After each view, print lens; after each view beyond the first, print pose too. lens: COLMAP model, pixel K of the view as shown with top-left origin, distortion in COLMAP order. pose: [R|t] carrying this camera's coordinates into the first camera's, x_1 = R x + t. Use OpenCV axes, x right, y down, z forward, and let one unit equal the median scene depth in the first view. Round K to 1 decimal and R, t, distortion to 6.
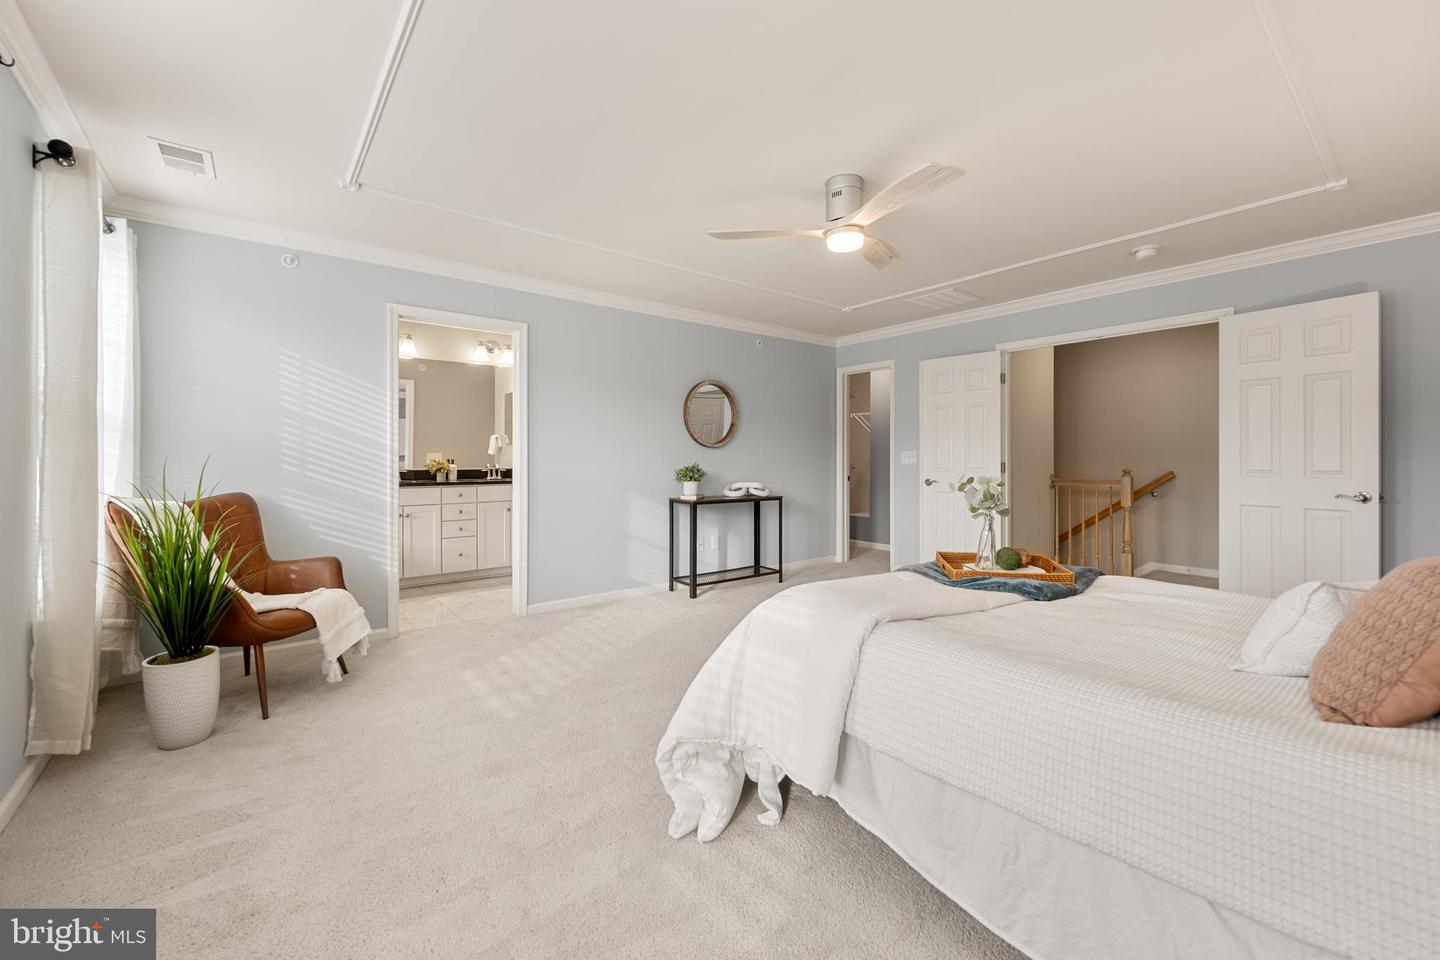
lens RADIAL K [[574.8, 0, 716.5], [0, 574.8, 463.7], [0, 0, 1]] dist [-0.000153, 0.000090]
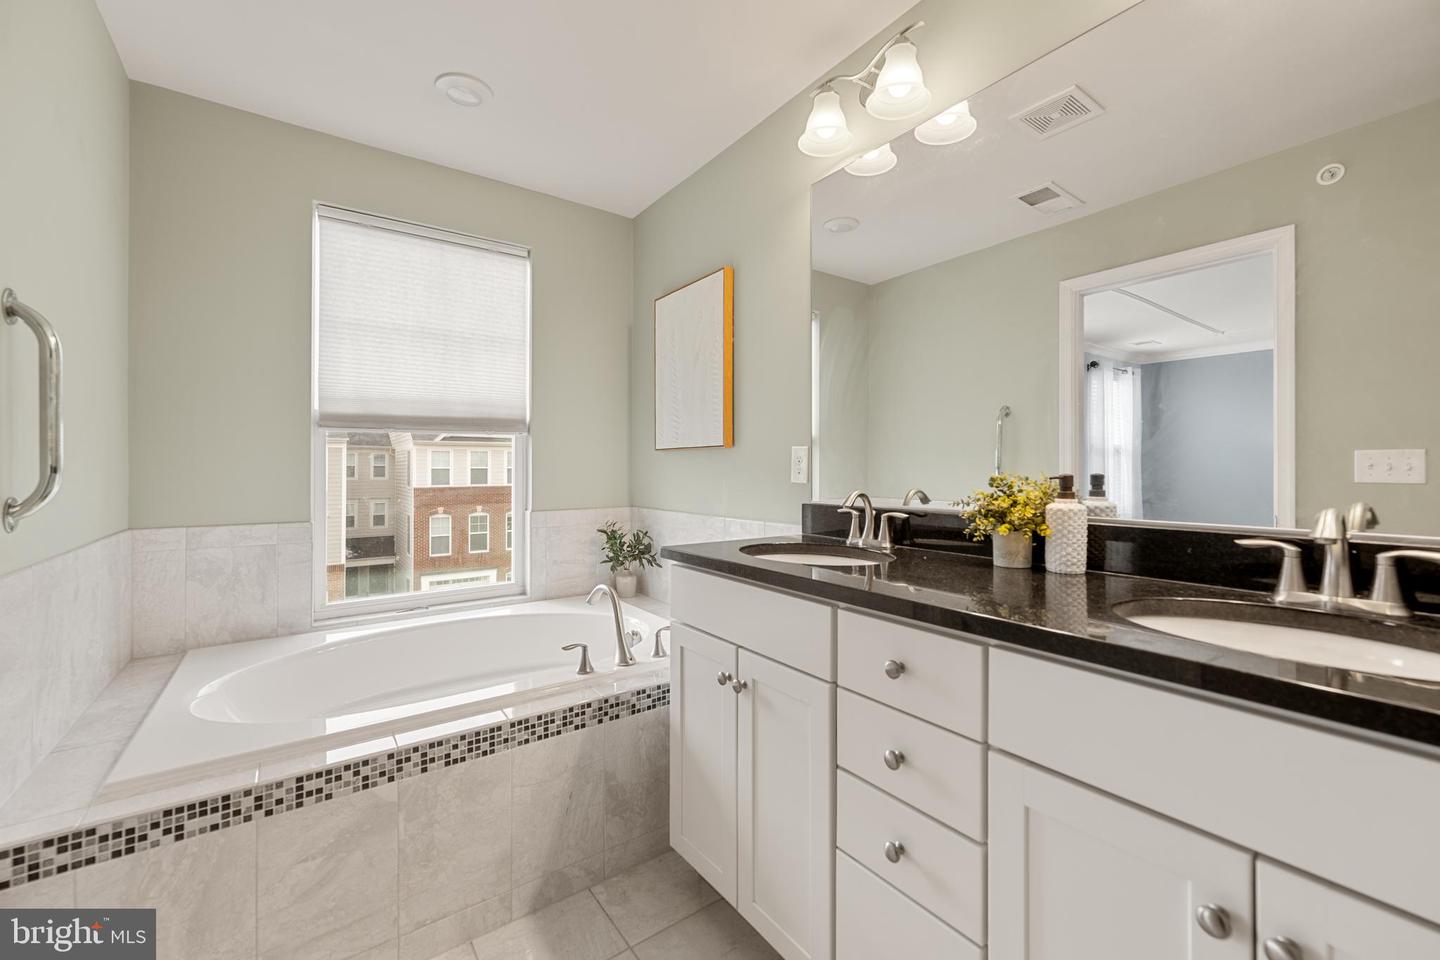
lens RADIAL K [[574.8, 0, 716.5], [0, 574.8, 463.7], [0, 0, 1]] dist [-0.000153, 0.000090]
pose [[-0.051211, -0.004491, -0.998678, -0.243693], [-0.000324, 0.999990, -0.004481, -0.011323], [0.998688, 0.000094, -0.051212, 0.914876]]
